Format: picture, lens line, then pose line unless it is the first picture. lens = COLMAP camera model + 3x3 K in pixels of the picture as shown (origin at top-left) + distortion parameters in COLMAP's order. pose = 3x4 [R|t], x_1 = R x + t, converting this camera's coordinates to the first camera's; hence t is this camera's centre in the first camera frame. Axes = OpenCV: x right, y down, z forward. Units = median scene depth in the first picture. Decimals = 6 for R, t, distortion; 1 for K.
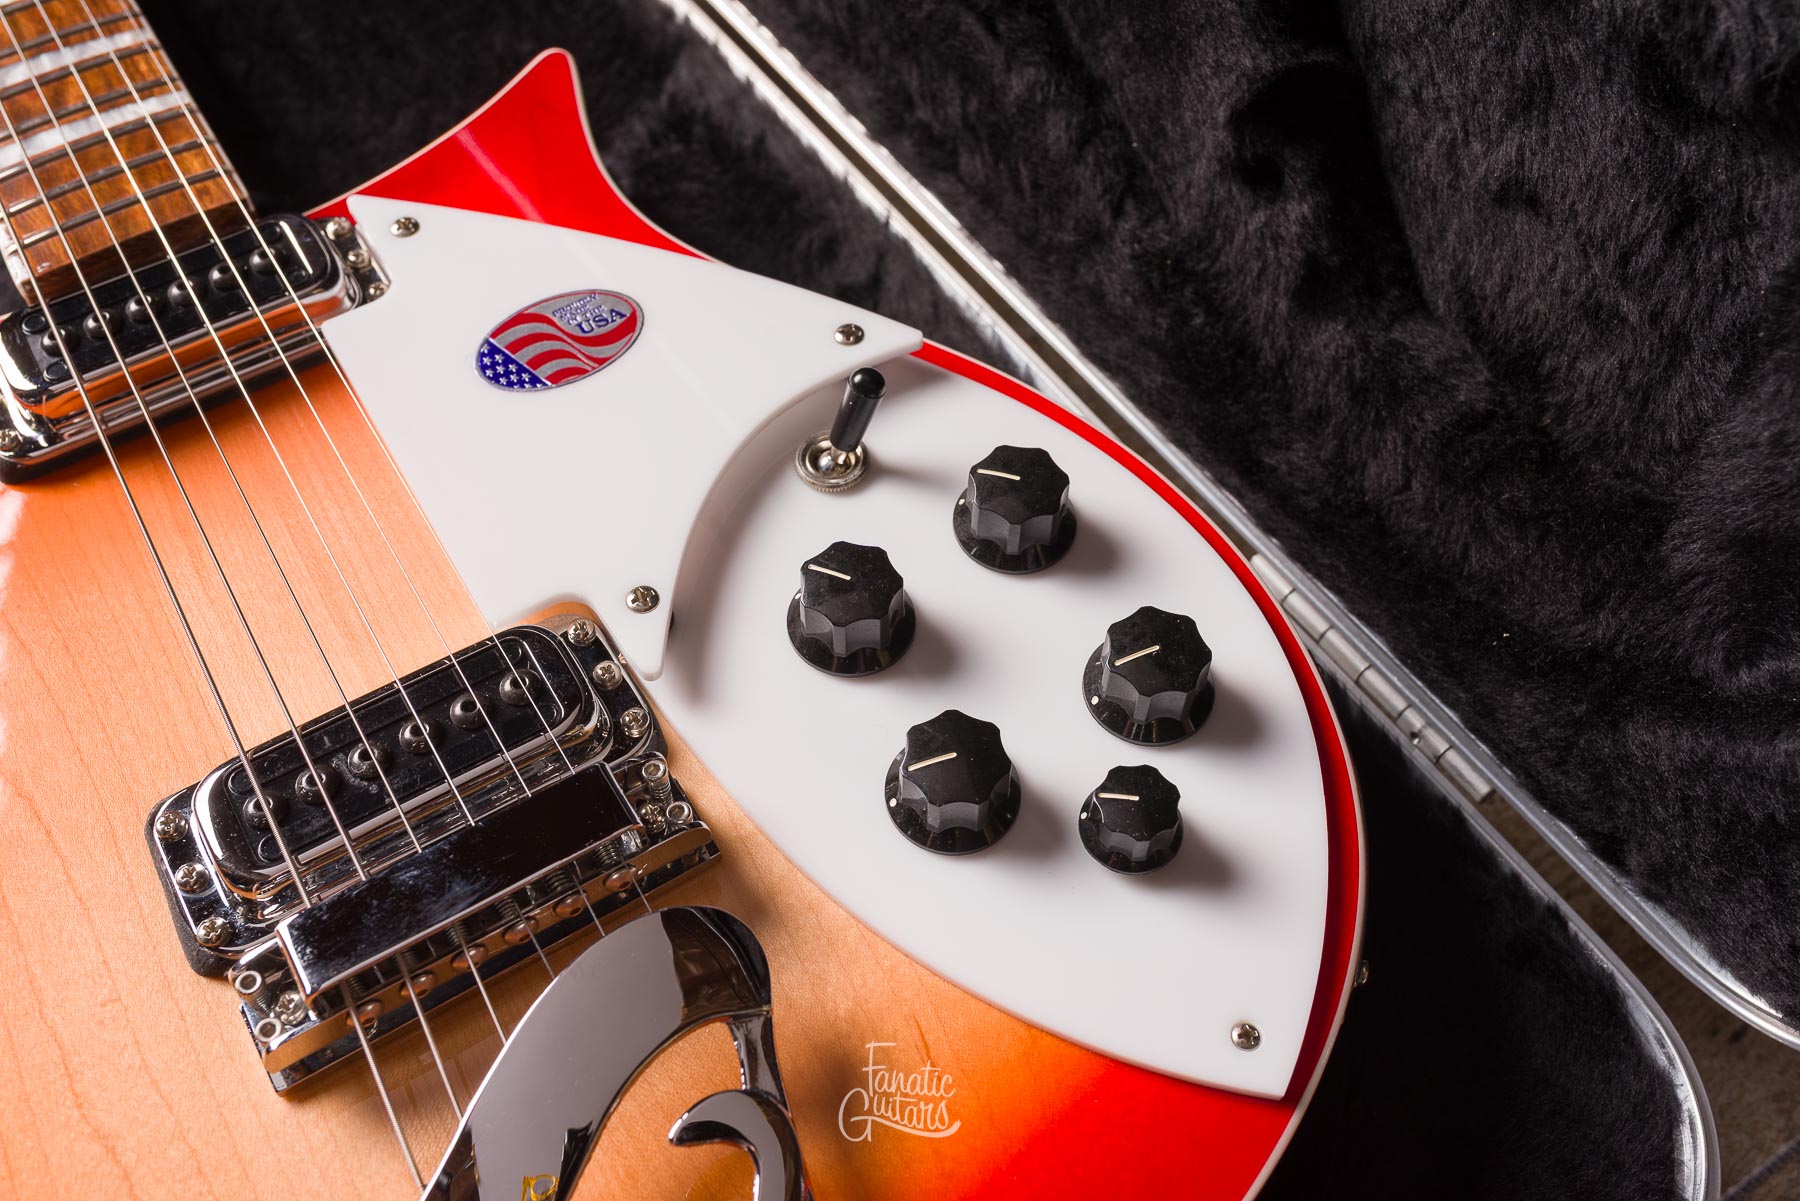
lens RADIAL K [[1791.0, 0, 898.7], [0, 1791.0, 602.1], [0, 0, 1]] dist [0.002960, 0.004173]
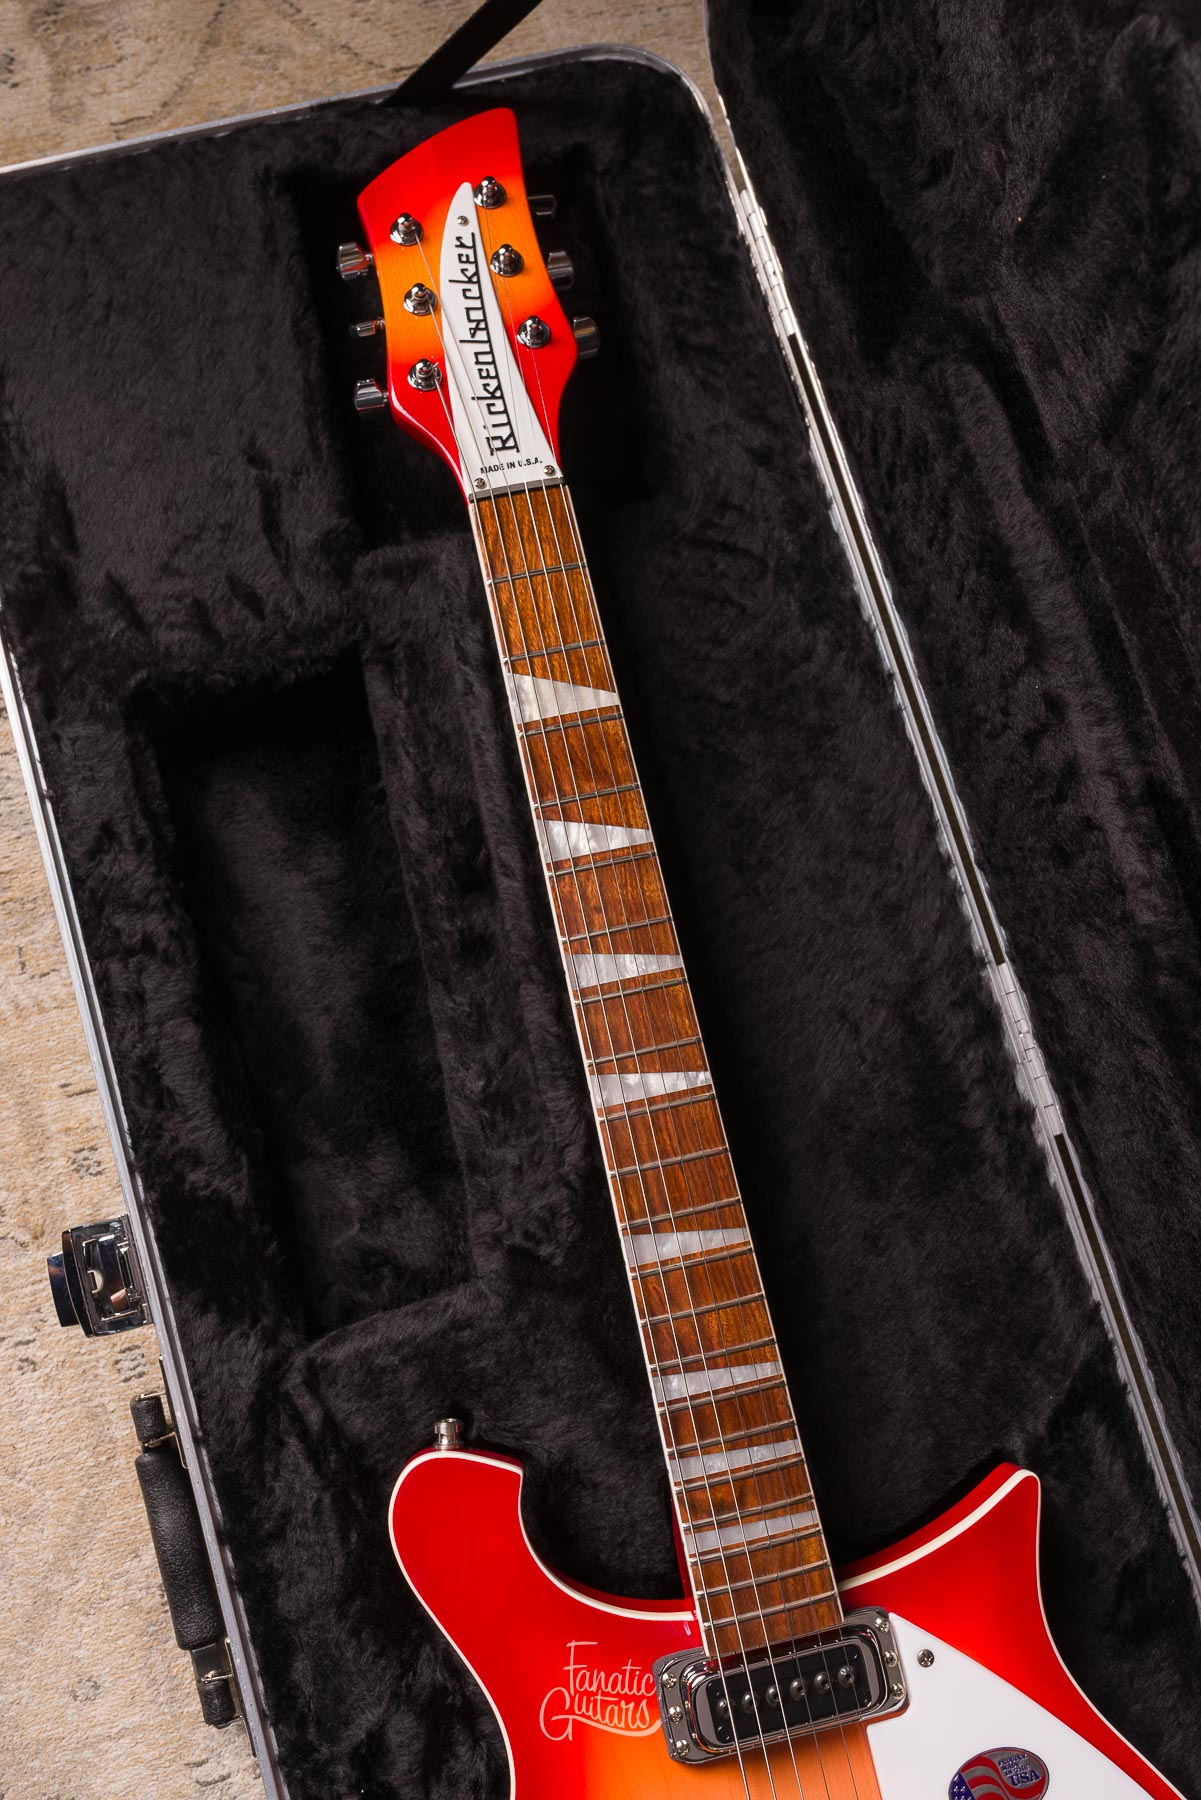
lens RADIAL K [[1747.6, 0, 600.7], [0, 1747.6, 905.7], [0, 0, 1]] dist [-0.002306, 0.007931]
pose [[0.946210, 0.323551, -0.000627, -0.834086], [-0.299210, 0.875759, 0.378839, -1.424467], [0.123123, -0.358274, 0.925462, -0.290186]]
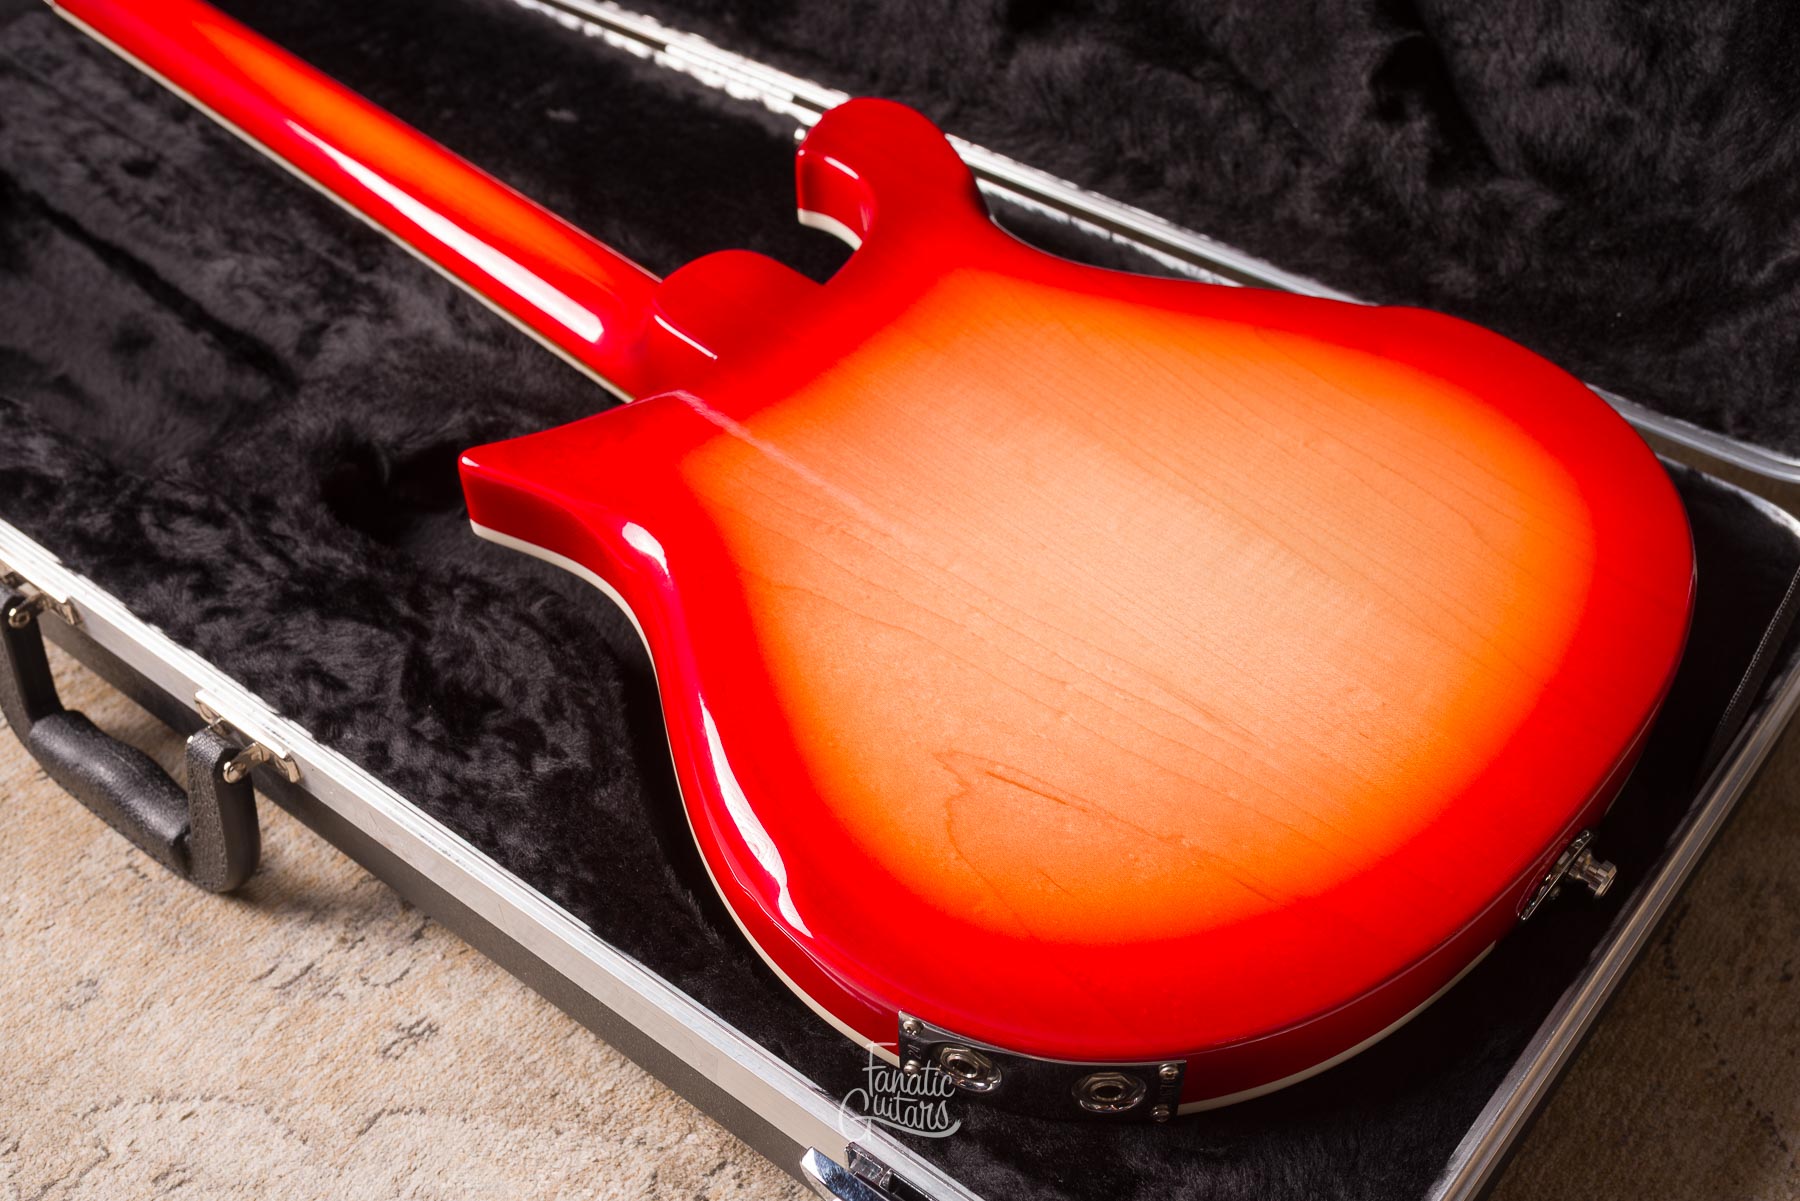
lens RADIAL K [[1944.6, 0, 1001.3], [0, 1944.6, 645.9], [0, 0, 1]] dist [-0.000966, 0.016601]
pose [[0.951124, -0.215596, 0.221093, -0.670895], [0.256121, 0.950722, -0.174726, 0.472112], [-0.172528, 0.222812, 0.959473, -0.581218]]
